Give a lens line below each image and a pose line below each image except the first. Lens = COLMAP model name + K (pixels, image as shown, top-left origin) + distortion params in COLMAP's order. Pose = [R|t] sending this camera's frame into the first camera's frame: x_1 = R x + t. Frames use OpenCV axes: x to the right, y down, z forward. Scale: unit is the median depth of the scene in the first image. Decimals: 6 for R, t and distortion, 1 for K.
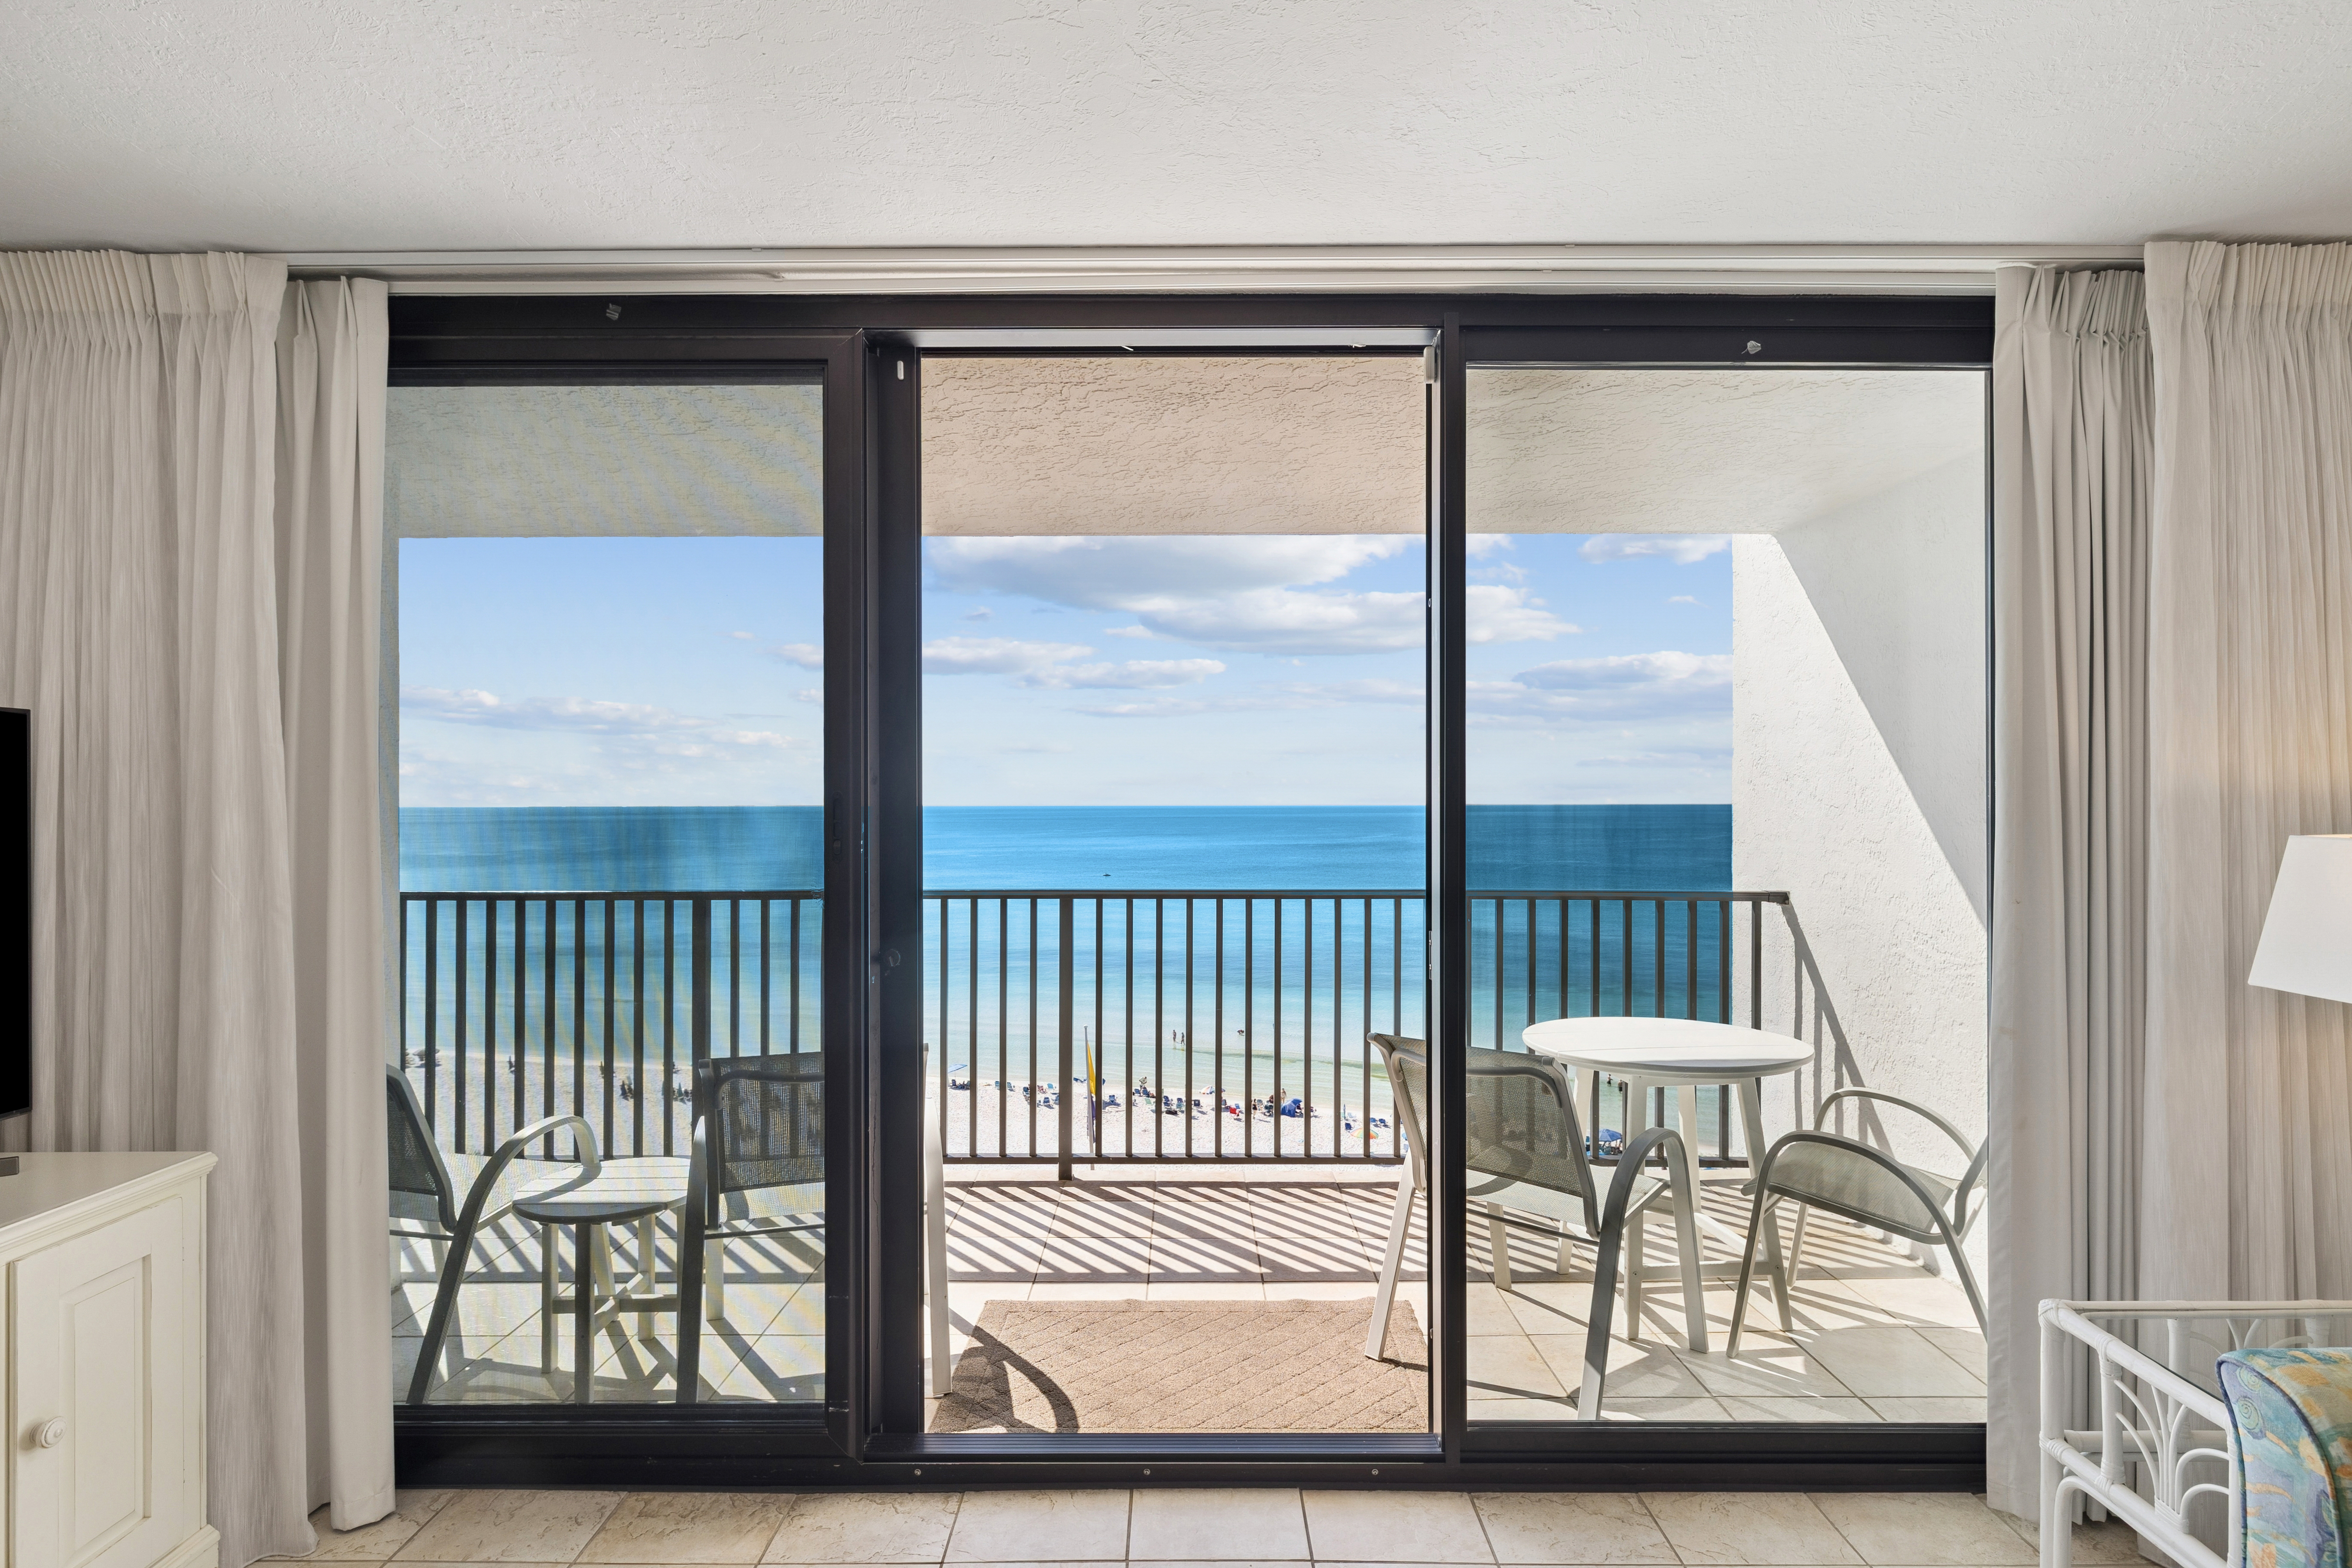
lens RADIAL K [[1099.9, 0, 1163.0], [0, 1099.9, 801.7], [0, 0, 1]] dist [-0.004326, -0.000072]
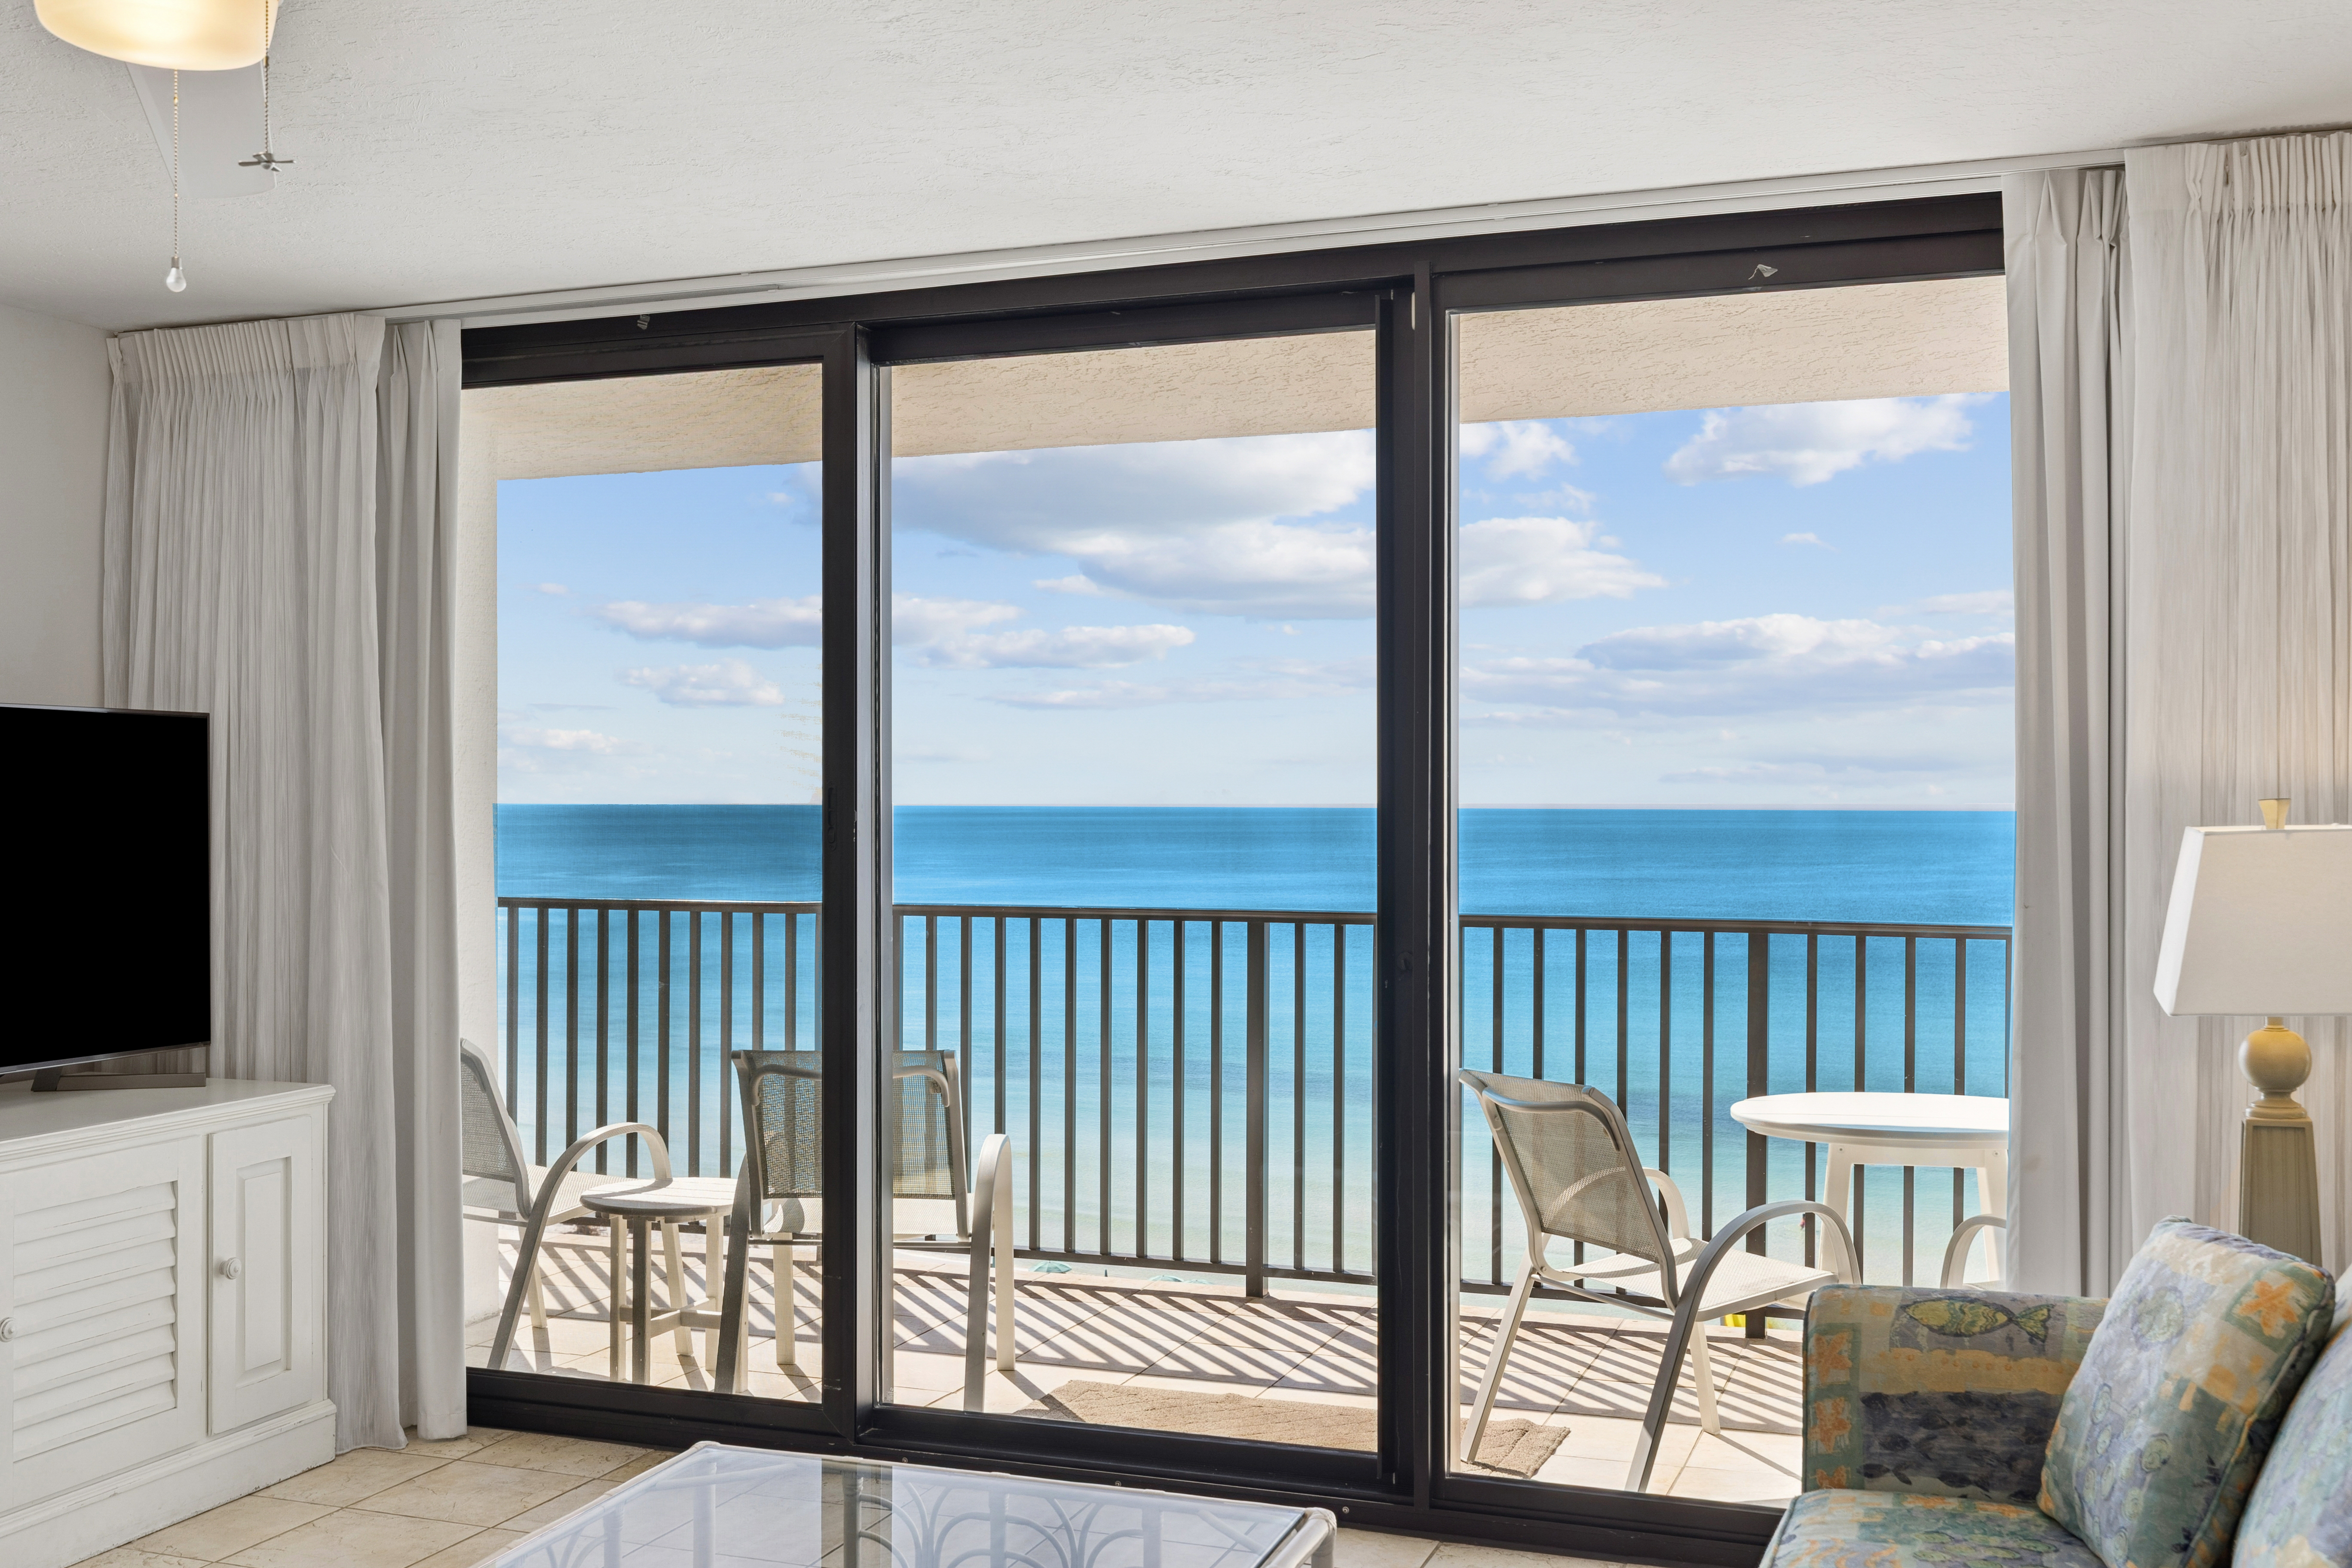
lens RADIAL K [[2255.7, 0, 1157.6], [0, 2255.7, 786.4], [0, 0, 1]] dist [-0.002838, 0.000000]
pose [[0.938445, 0.007757, -0.345341, 0.745026], [-0.004506, 0.999938, 0.010214, -0.031032], [0.345399, -0.008029, 0.938422, -0.899328]]
